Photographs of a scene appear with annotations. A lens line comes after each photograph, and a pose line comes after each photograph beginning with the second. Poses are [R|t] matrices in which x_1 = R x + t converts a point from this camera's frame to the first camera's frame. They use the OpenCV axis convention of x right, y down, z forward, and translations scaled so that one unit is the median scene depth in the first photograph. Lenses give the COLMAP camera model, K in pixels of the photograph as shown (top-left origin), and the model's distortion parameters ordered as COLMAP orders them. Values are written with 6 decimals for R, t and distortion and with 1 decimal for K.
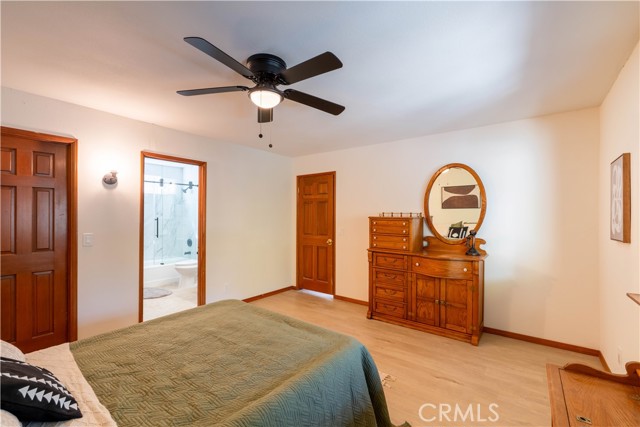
lens RADIAL K [[285.1, 0, 320.0], [0, 285.1, 213.5], [0, 0, 1]] dist [-0.000749, -0.000080]
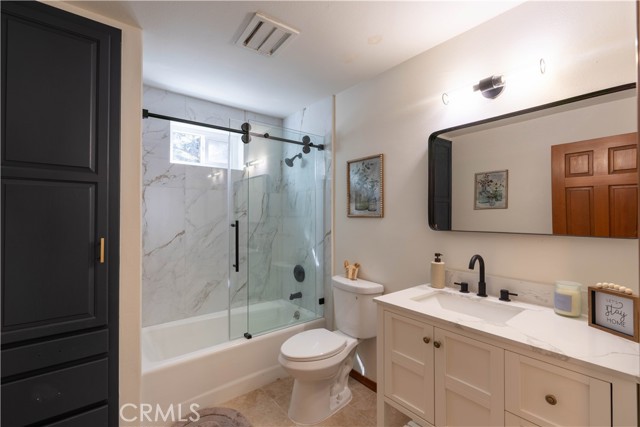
lens RADIAL K [[285.1, 0, 320.0], [0, 285.1, 213.5], [0, 0, 1]] dist [-0.000749, -0.000080]
pose [[0.973777, -0.008822, -0.227333, -0.318138], [0.007856, 0.999956, -0.005157, 0.006985], [0.227368, 0.003236, 0.973803, 0.553818]]
